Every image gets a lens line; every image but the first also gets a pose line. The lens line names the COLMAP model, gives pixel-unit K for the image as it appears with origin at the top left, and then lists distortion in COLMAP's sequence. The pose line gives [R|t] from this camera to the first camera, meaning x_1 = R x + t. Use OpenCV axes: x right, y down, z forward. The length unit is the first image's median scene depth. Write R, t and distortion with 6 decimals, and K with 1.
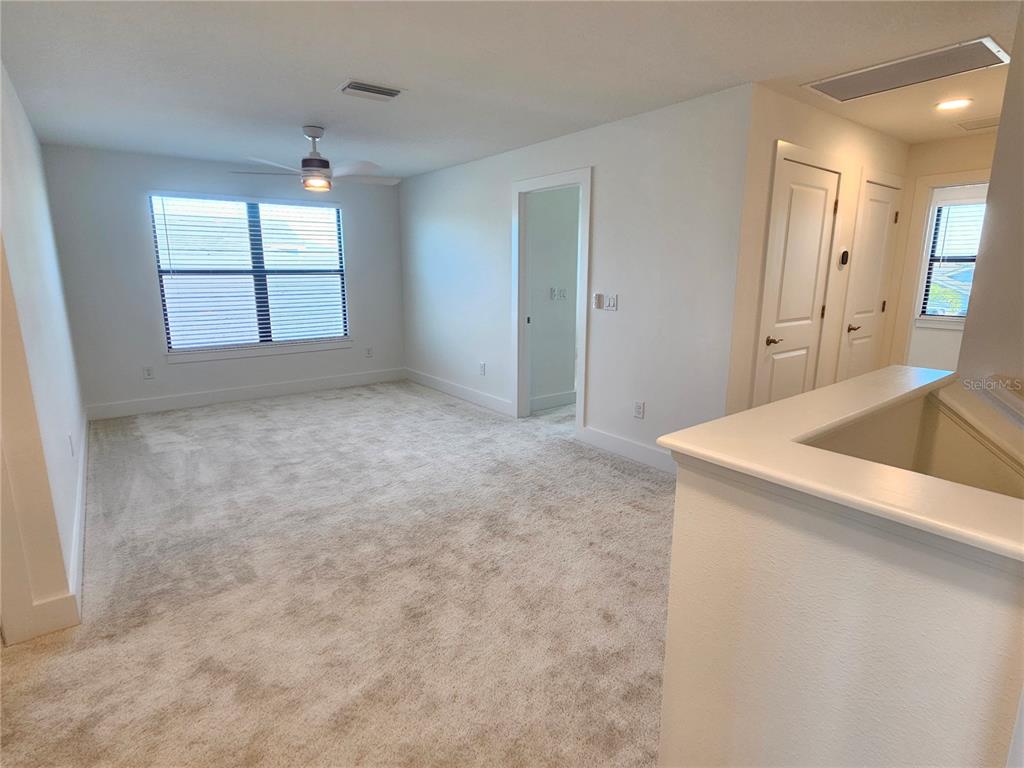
lens RADIAL K [[529.9, 0, 510.4], [0, 529.9, 383.4], [0, 0, 1]] dist [0.003118, -0.000377]
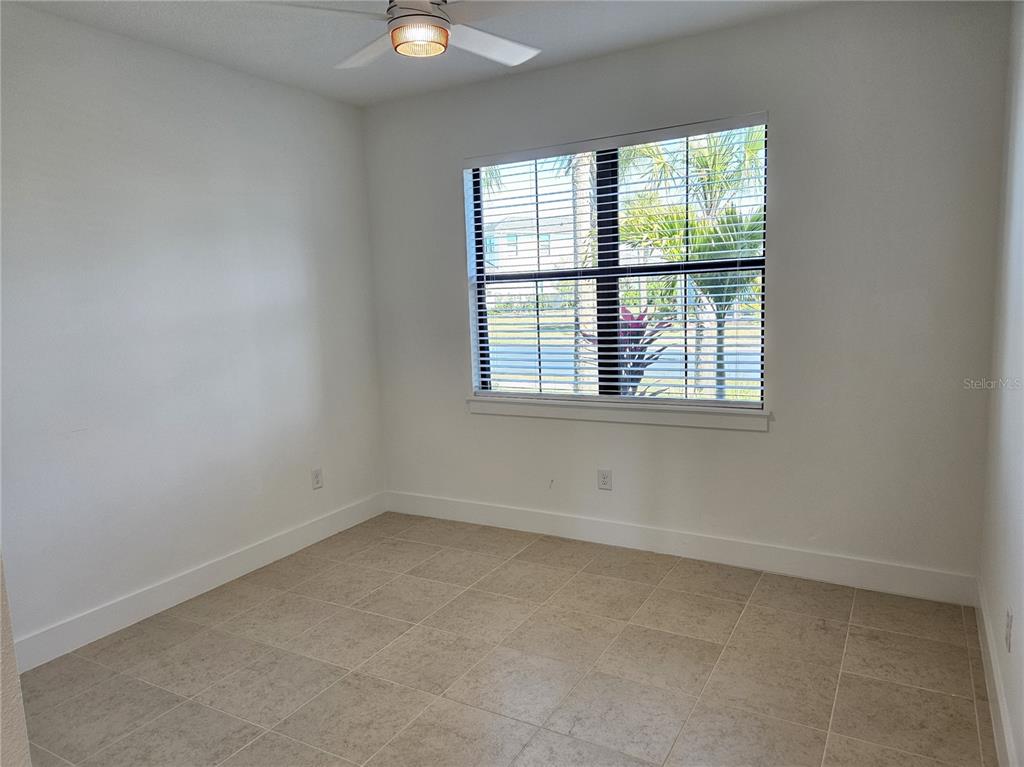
lens RADIAL K [[695.9, 0, 510.0], [0, 695.9, 386.5], [0, 0, 1]] dist [0.001822, 0.000421]
pose [[0.391043, 0.111266, -0.913622, 0.164355], [-0.151200, 0.986945, 0.055480, -0.117993], [0.907868, 0.116445, 0.402762, 0.632603]]
